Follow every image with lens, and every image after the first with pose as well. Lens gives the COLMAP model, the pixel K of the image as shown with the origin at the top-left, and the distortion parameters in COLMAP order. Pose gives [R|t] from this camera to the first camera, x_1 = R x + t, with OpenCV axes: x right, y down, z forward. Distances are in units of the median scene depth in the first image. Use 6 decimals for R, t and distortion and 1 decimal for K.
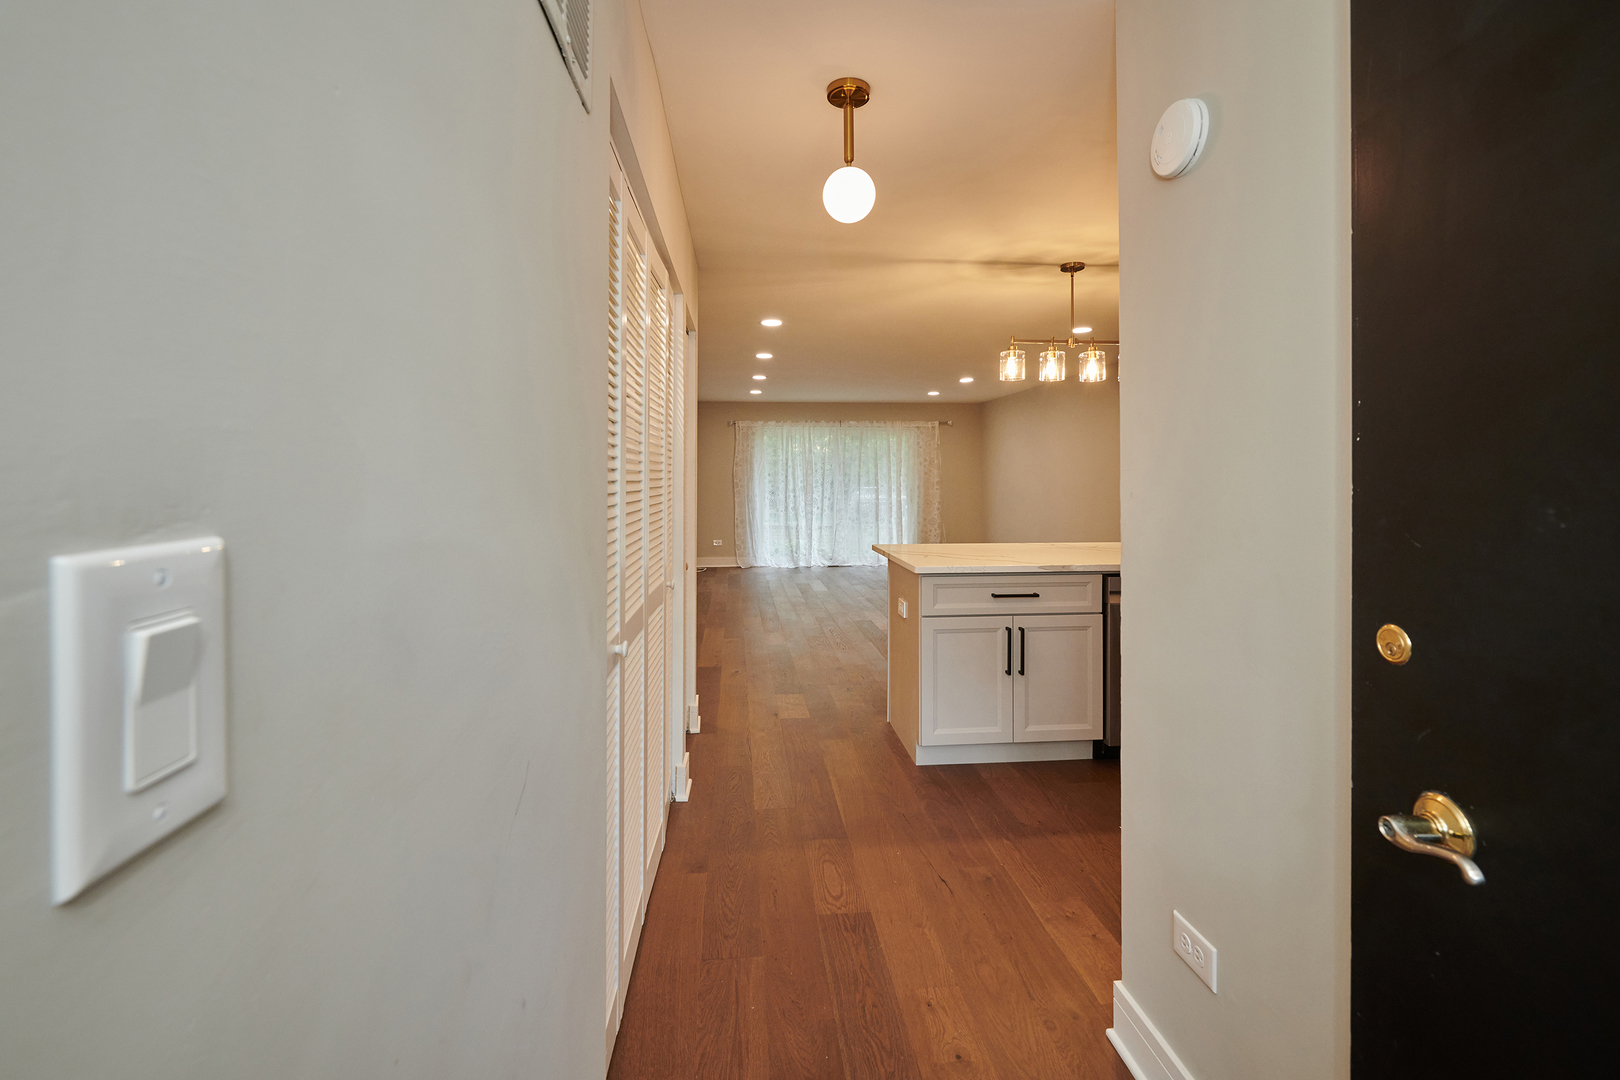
lens RADIAL K [[648.1, 0, 786.4], [0, 648.1, 473.1], [0, 0, 1]] dist [0.002527, 0.000313]
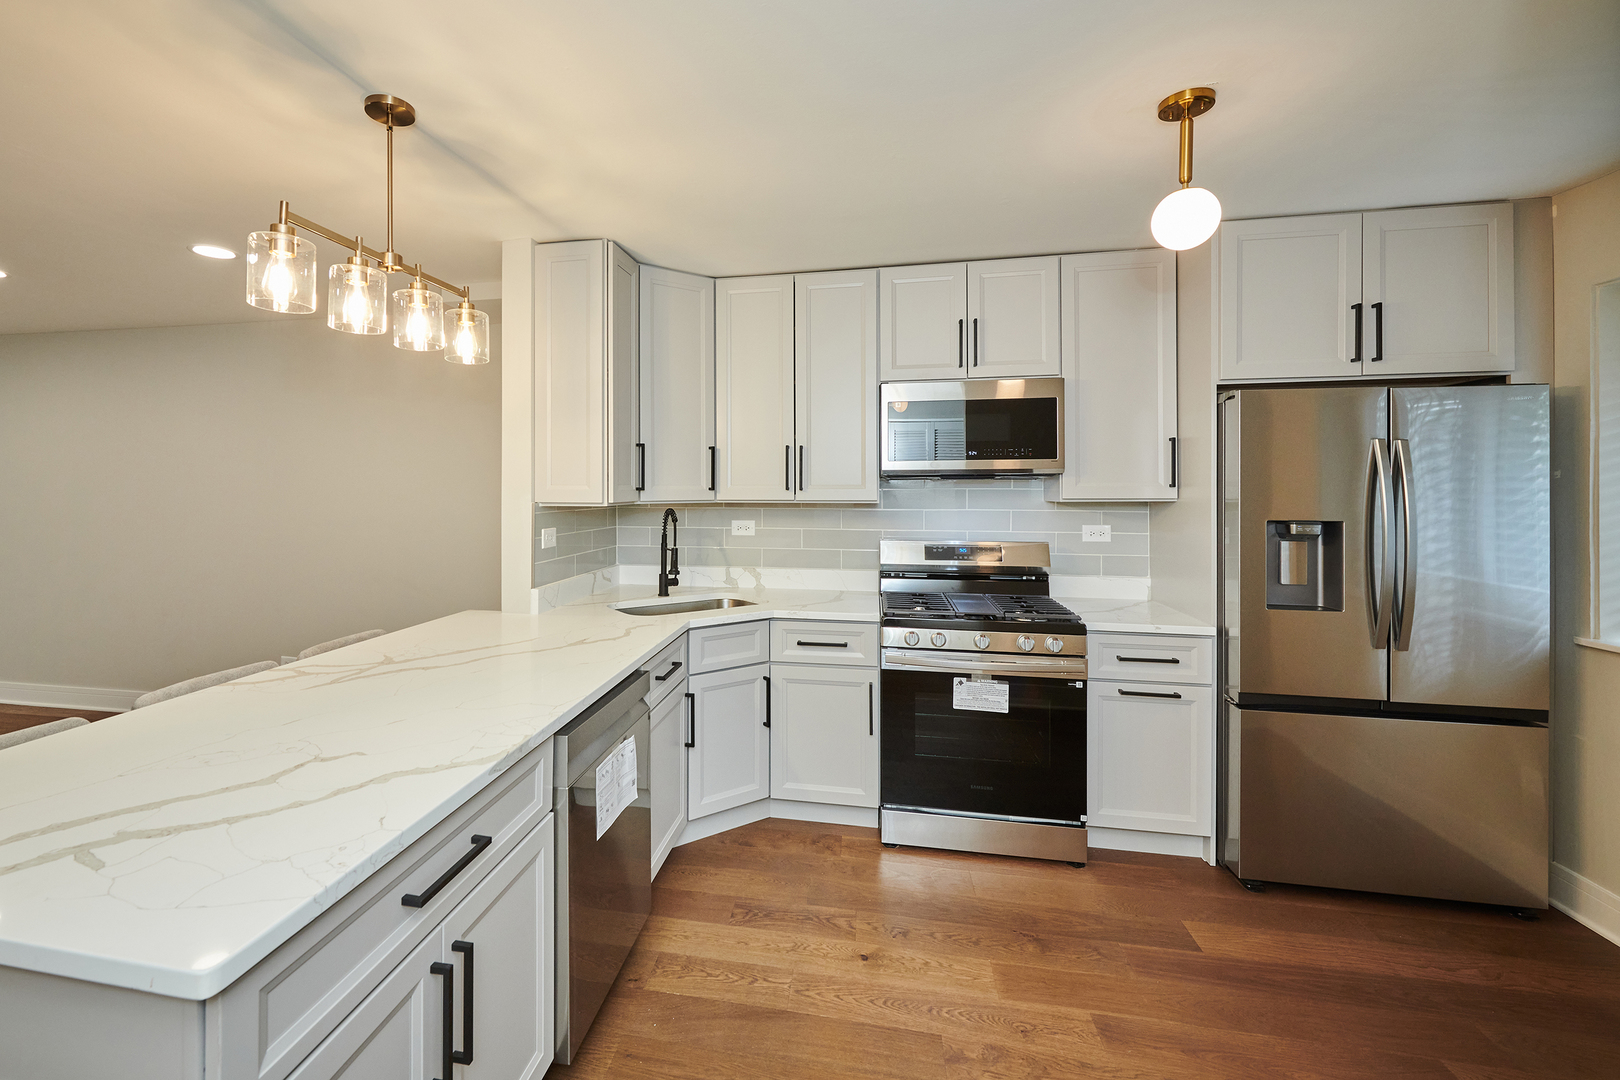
lens RADIAL K [[692.0, 0, 731.2], [0, 692.0, 487.1], [0, 0, 1]] dist [-0.000331, -0.000472]
pose [[0.273388, 0.001572, 0.961903, 0.001510], [-0.003451, 0.999994, -0.000653, -0.011384], [-0.961898, -0.003141, 0.273391, 0.227256]]
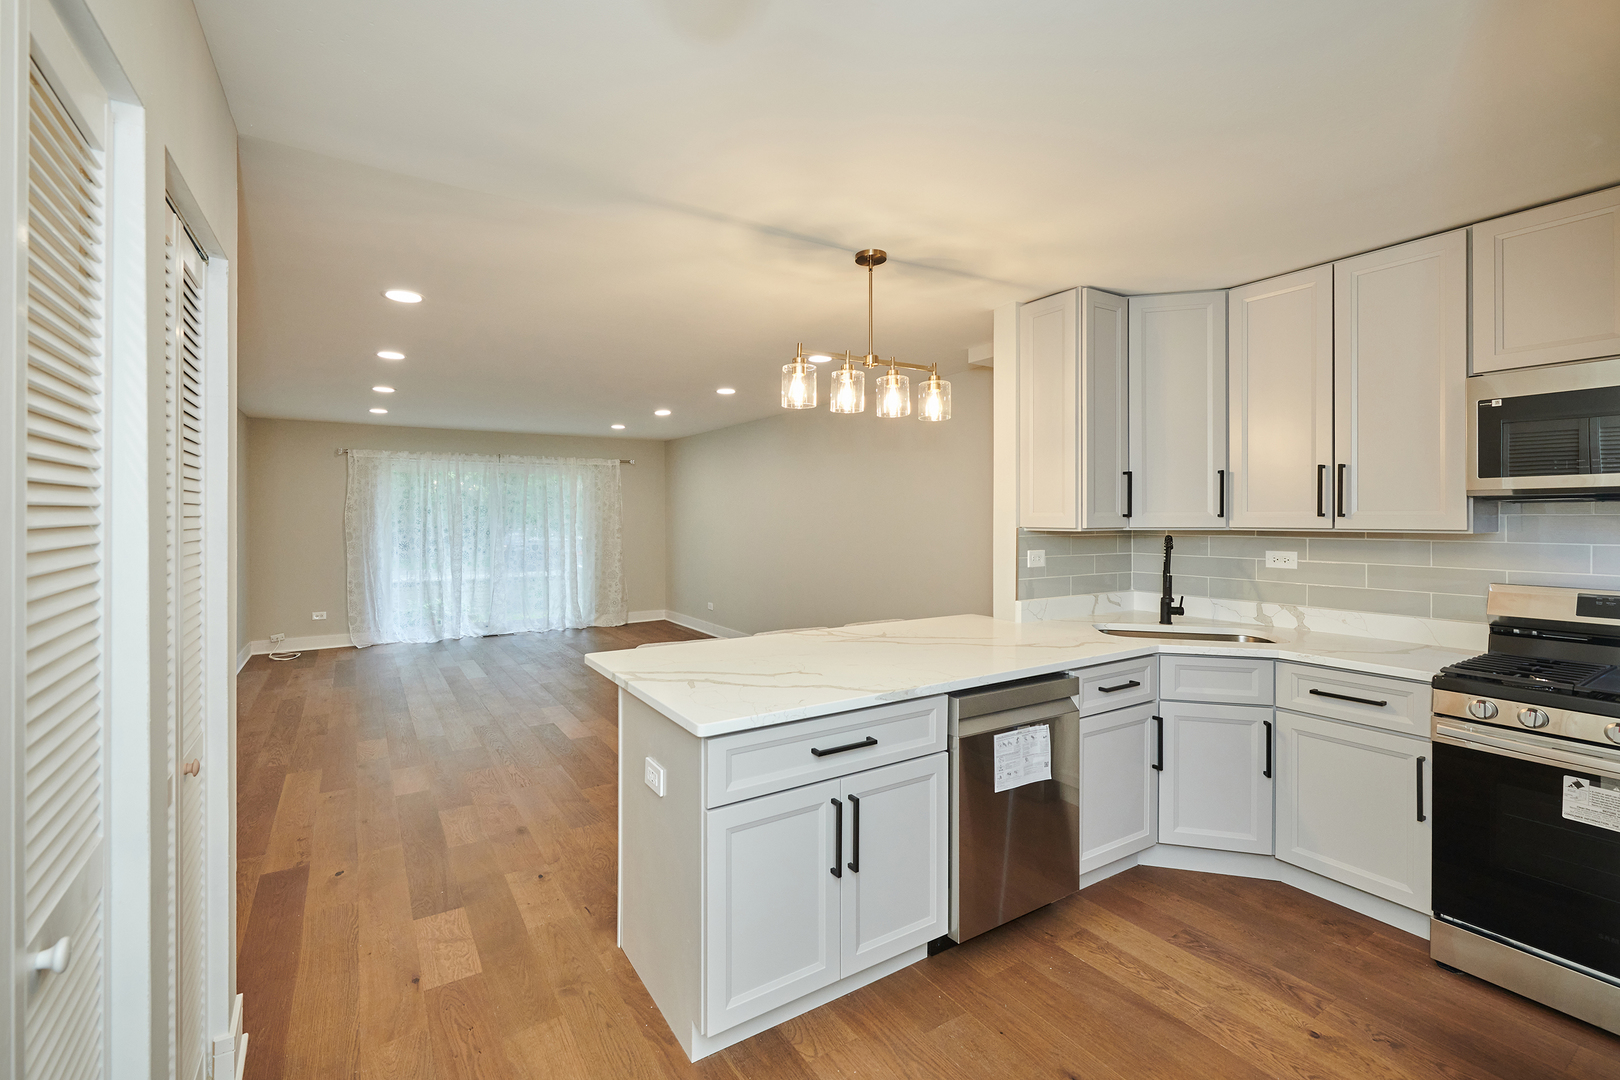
lens RADIAL K [[692.0, 0, 766.9], [0, 692.0, 518.7], [0, 0, 1]] dist [-0.000331, -0.000472]
pose [[0.895110, -0.002011, 0.445840, -0.003981], [-0.000858, 0.999980, 0.006233, -0.011024], [-0.445844, -0.005962, 0.895091, 0.133525]]
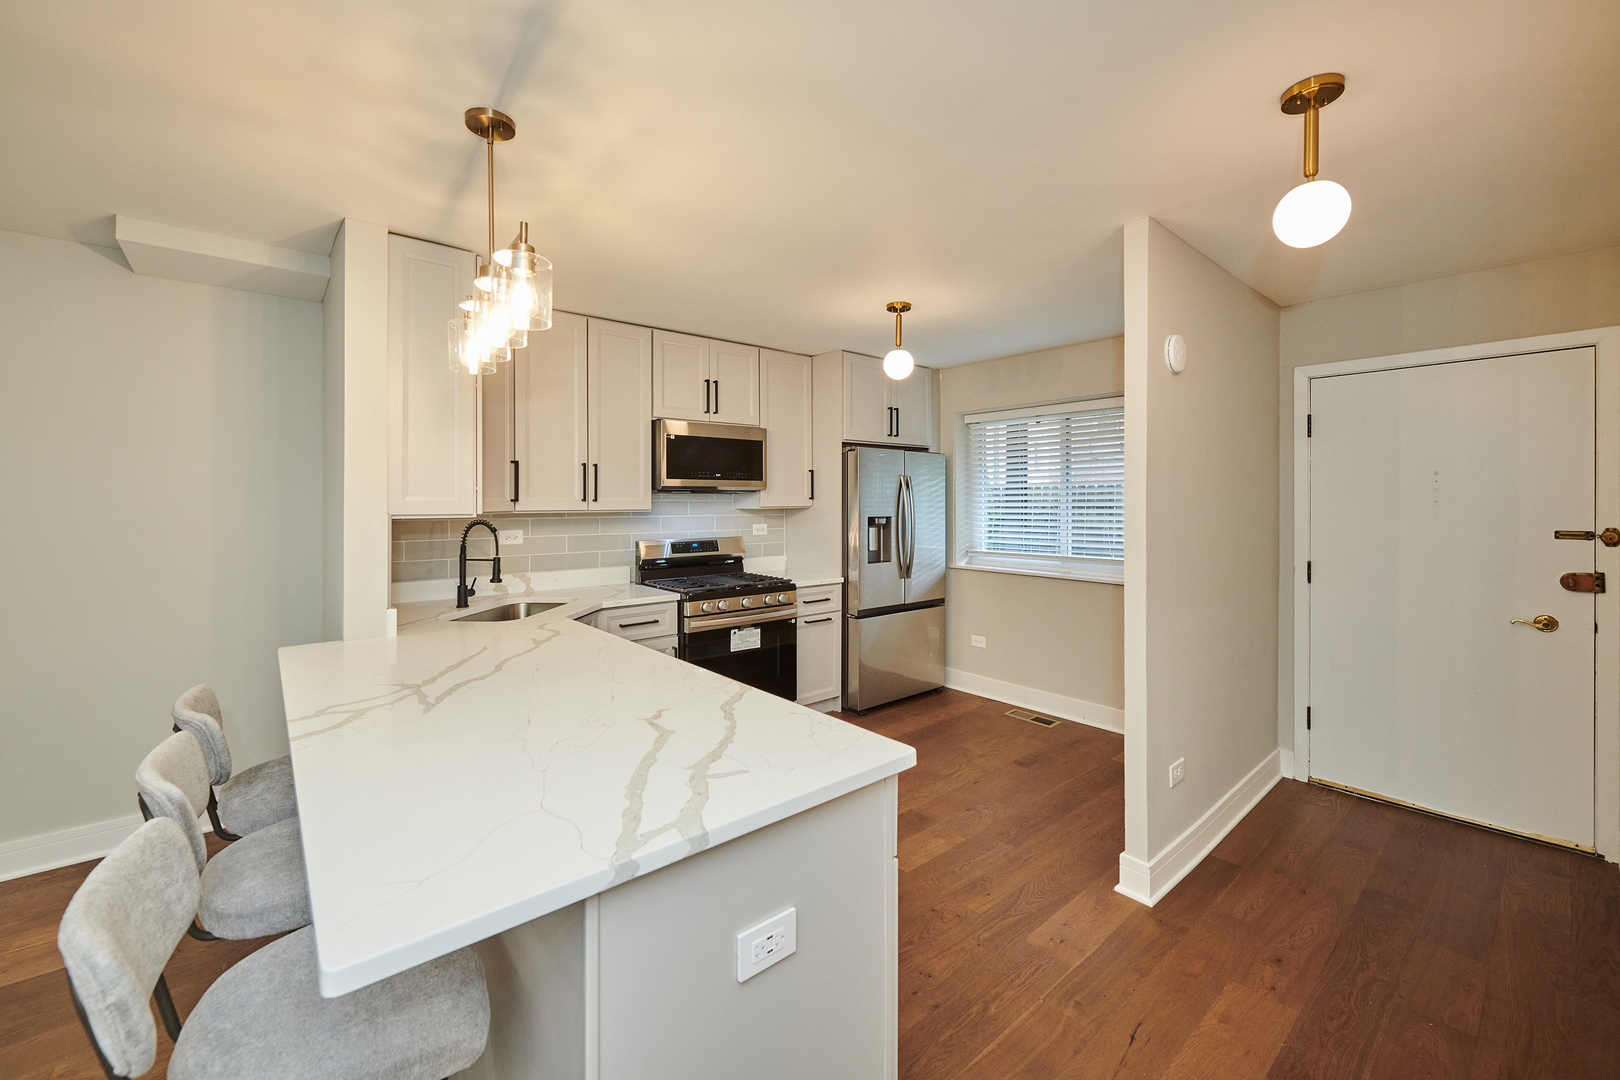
lens RADIAL K [[648.1, 0, 813.5], [0, 648.1, 495.9], [0, 0, 1]] dist [0.002527, 0.000313]
pose [[-0.594832, 0.006344, 0.803825, -0.041038], [-0.002466, 0.999950, -0.009717, -0.010062], [-0.803846, -0.007762, -0.594787, 0.412485]]
